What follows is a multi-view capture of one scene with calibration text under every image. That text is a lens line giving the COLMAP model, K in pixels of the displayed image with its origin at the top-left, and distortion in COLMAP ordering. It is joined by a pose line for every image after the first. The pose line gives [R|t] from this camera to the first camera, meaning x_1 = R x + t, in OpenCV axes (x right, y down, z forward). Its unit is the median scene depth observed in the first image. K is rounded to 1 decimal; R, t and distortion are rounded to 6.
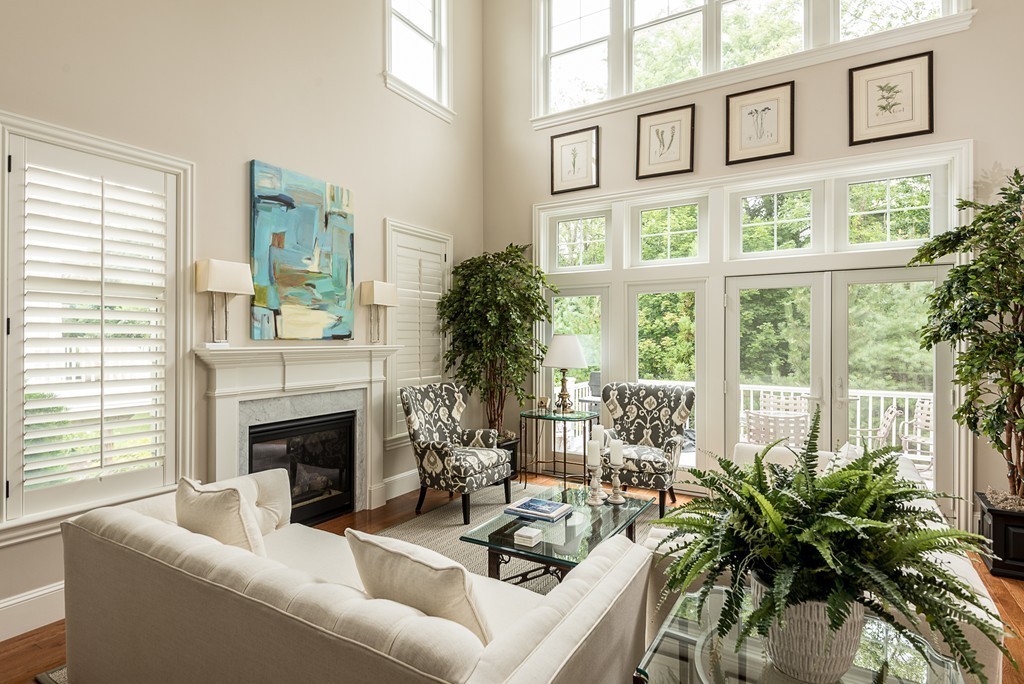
lens RADIAL K [[537.7, 0, 496.4], [0, 537.7, 339.5], [0, 0, 1]] dist [0.031367, -0.021936]
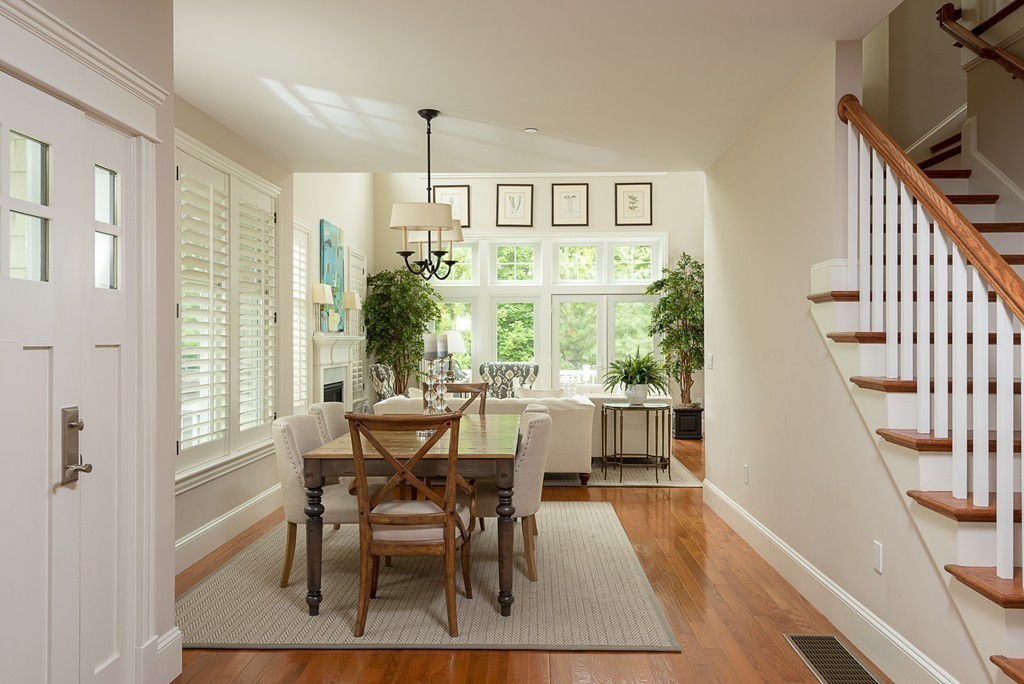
lens RADIAL K [[737.8, 0, 517.8], [0, 737.8, 339.0], [0, 0, 1]] dist [0.049776, -0.034973]
pose [[0.871029, -0.002839, 0.491223, -0.783709], [0.003944, 0.999991, -0.001214, 0.020614], [-0.491215, 0.002995, 0.871033, -0.913532]]
